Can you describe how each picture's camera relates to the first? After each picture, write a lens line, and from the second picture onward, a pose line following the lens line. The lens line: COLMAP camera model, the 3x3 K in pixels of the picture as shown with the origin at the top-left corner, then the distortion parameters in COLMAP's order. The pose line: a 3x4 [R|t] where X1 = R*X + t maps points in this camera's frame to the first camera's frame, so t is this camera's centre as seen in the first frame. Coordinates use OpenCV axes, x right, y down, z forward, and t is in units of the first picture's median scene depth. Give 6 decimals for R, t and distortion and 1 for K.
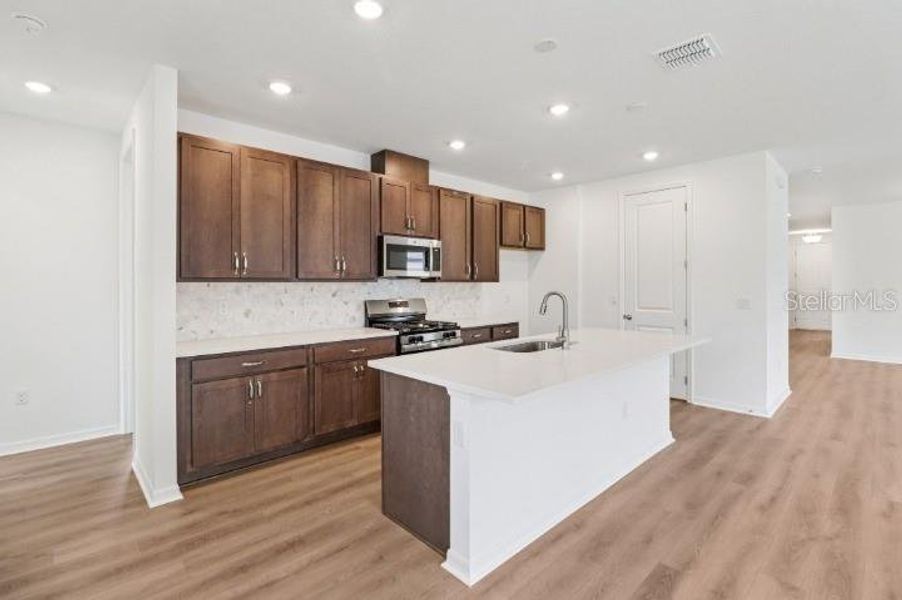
lens RADIAL K [[419.6, 0, 455.1], [0, 419.6, 284.7], [0, 0, 1]] dist [0.000059, -0.013173]
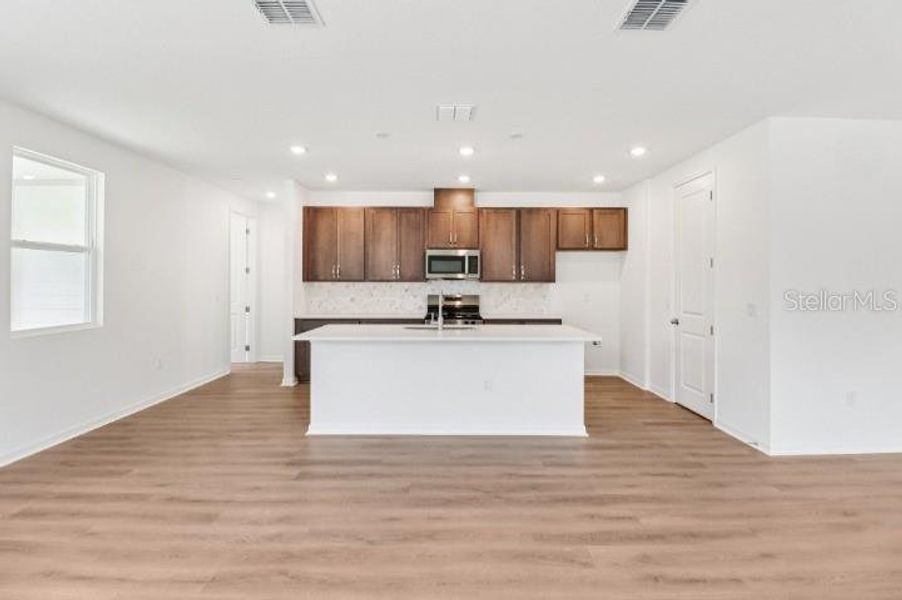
lens RADIAL K [[424.9, 0, 454.4], [0, 424.9, 287.4], [0, 0, 1]] dist [-0.001046, -0.000028]
pose [[0.725222, 0.010190, -0.688440, 0.886623], [-0.007491, 0.999948, 0.006909, 0.000649], [0.688475, 0.000146, 0.725260, 0.009890]]
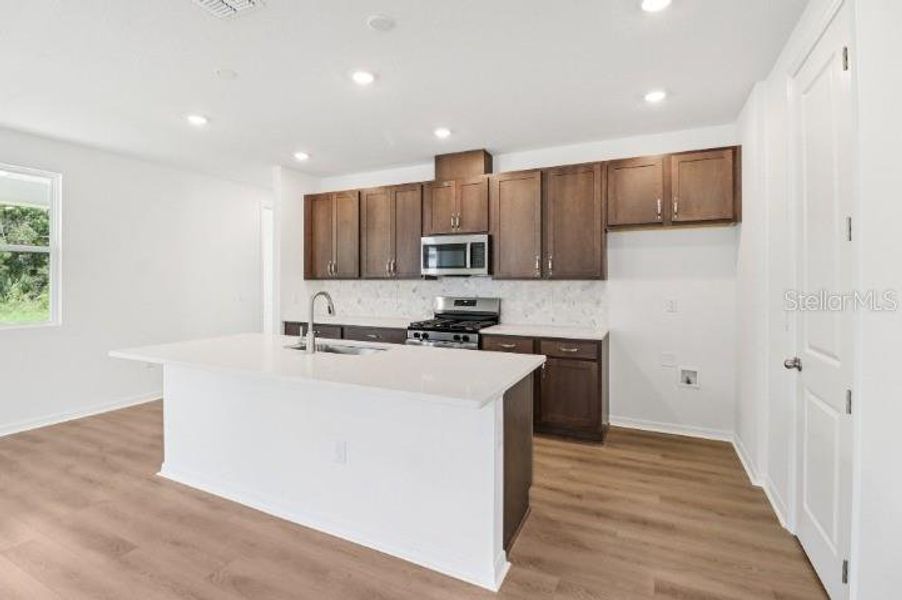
lens RADIAL K [[419.6, 0, 455.1], [0, 419.6, 284.7], [0, 0, 1]] dist [0.000059, -0.013173]
pose [[0.358070, 0.010013, -0.933641, 0.864581], [-0.006109, 0.999946, 0.008381, -0.004243], [0.933675, 0.002703, 0.358112, 0.678865]]
